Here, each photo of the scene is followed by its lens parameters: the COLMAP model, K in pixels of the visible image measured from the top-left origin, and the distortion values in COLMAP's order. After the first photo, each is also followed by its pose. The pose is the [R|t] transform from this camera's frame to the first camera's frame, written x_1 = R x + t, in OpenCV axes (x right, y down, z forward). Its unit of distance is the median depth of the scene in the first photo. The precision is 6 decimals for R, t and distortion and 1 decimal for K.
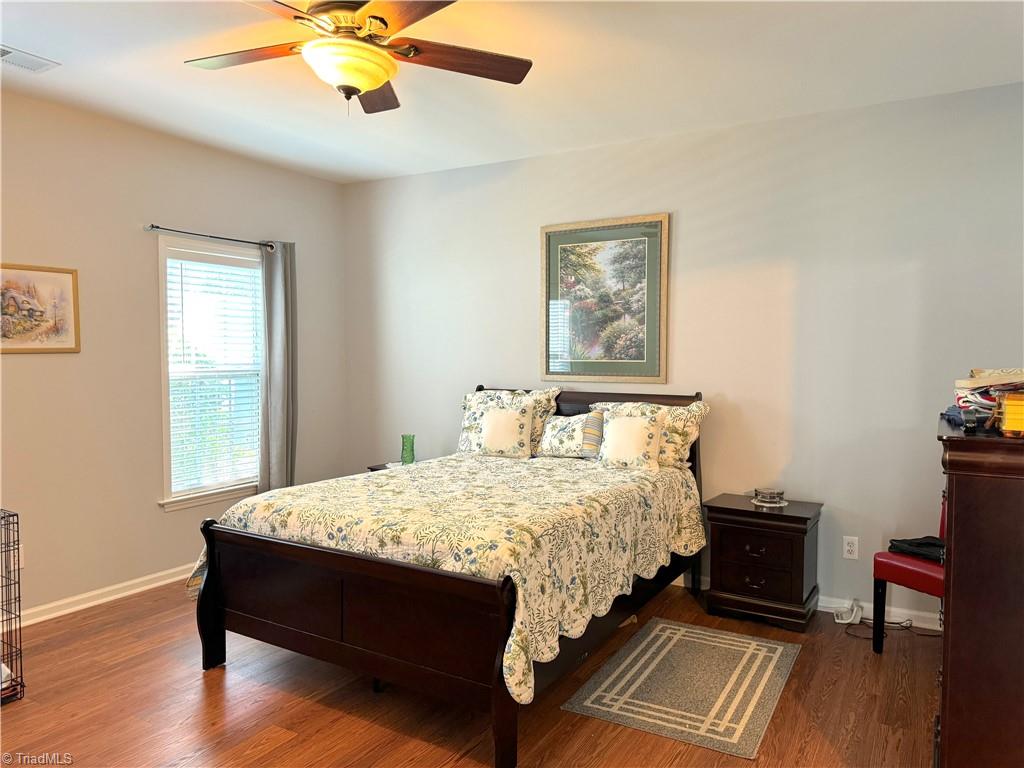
lens RADIAL K [[703.3, 0, 512.0], [0, 703.3, 384.0], [0, 0, 1]] dist [0.069420, 0.000225]
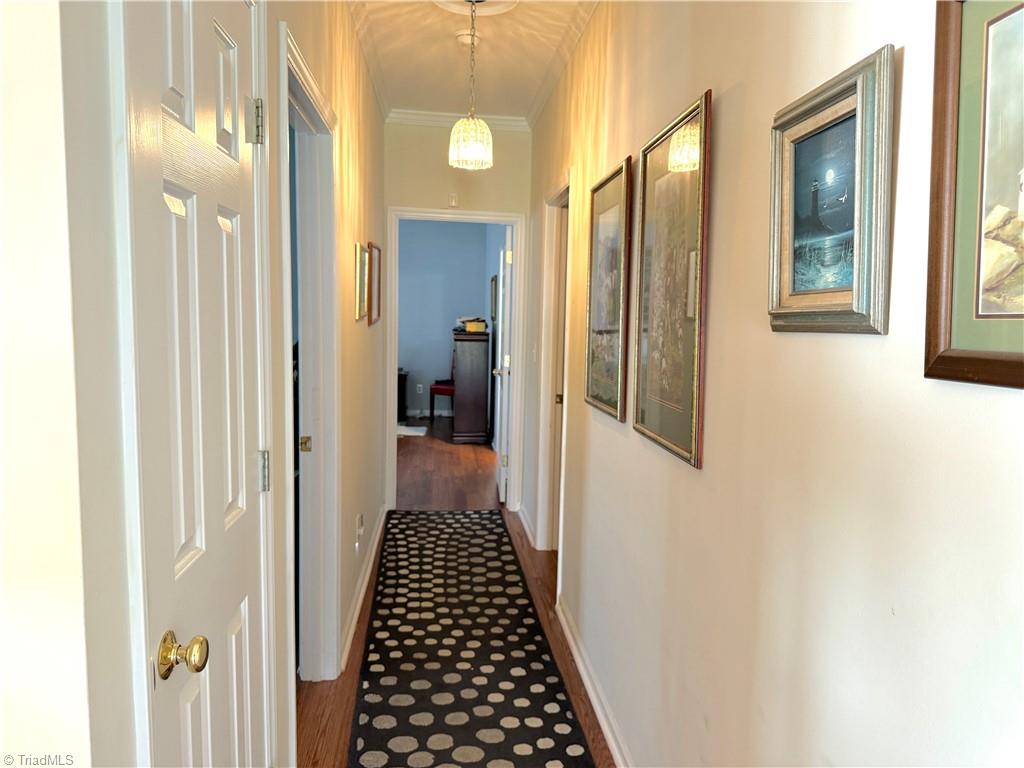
lens RADIAL K [[703.3, 0, 512.0], [0, 703.3, 384.0], [0, 0, 1]] dist [0.069420, 0.000225]
pose [[0.804412, -0.042747, 0.592532, -0.802793], [0.007721, 0.998076, 0.061522, 0.073540], [-0.594022, -0.044914, 0.803194, -1.281578]]
